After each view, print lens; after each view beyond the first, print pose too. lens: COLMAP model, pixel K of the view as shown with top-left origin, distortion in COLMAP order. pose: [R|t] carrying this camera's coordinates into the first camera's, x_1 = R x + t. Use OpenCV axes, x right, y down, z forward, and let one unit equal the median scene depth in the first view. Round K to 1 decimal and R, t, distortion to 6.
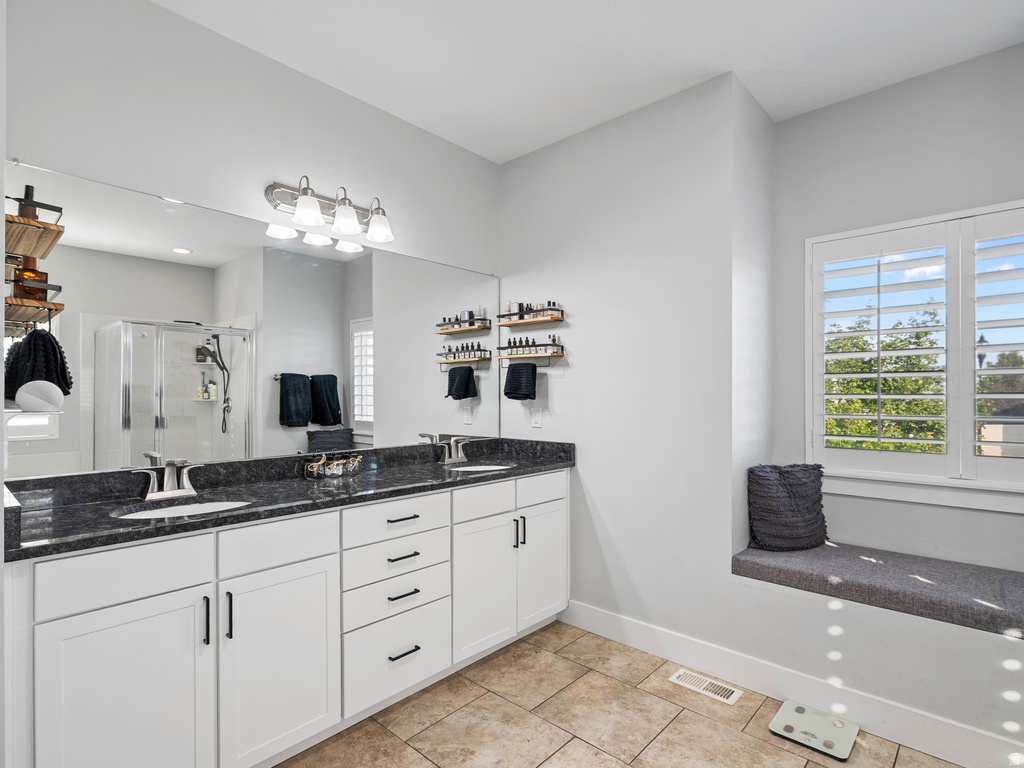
lens RADIAL K [[525.5, 0, 517.9], [0, 525.5, 395.2], [0, 0, 1]] dist [0.001655, 0.001363]
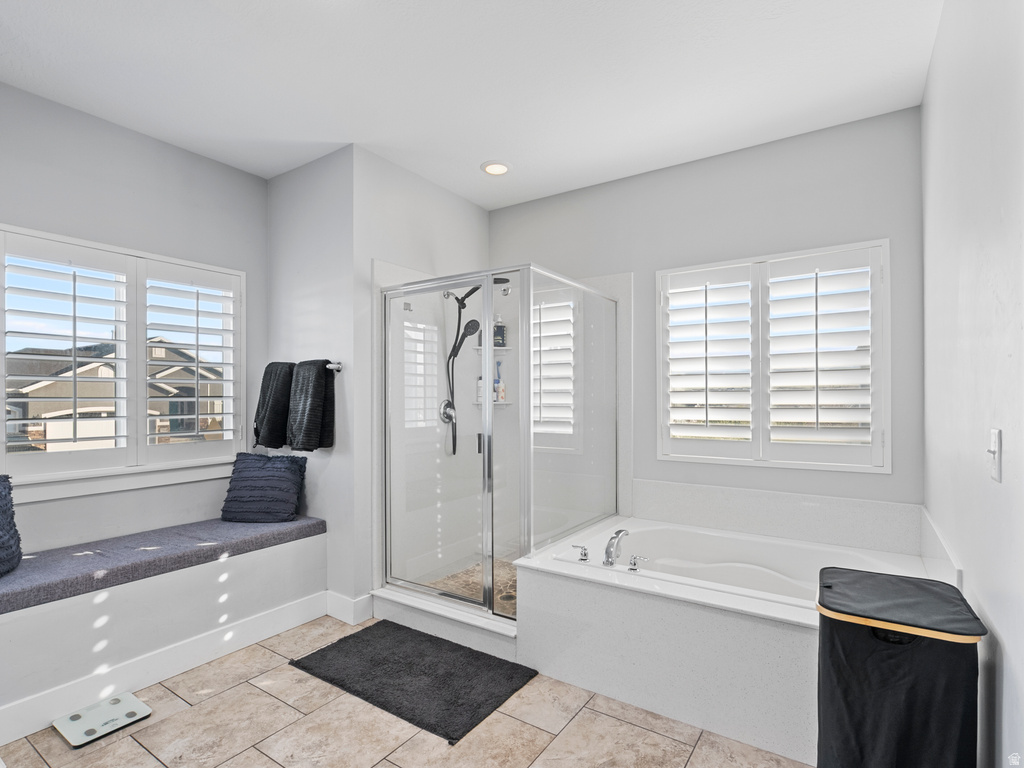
lens RADIAL K [[525.5, 0, 517.9], [0, 525.5, 395.2], [0, 0, 1]] dist [0.001655, 0.001363]
pose [[-0.146794, 0.007793, 0.989136, -0.569598], [0.002405, 0.999969, -0.007522, 0.004072], [-0.989164, 0.001274, -0.146808, 0.327958]]
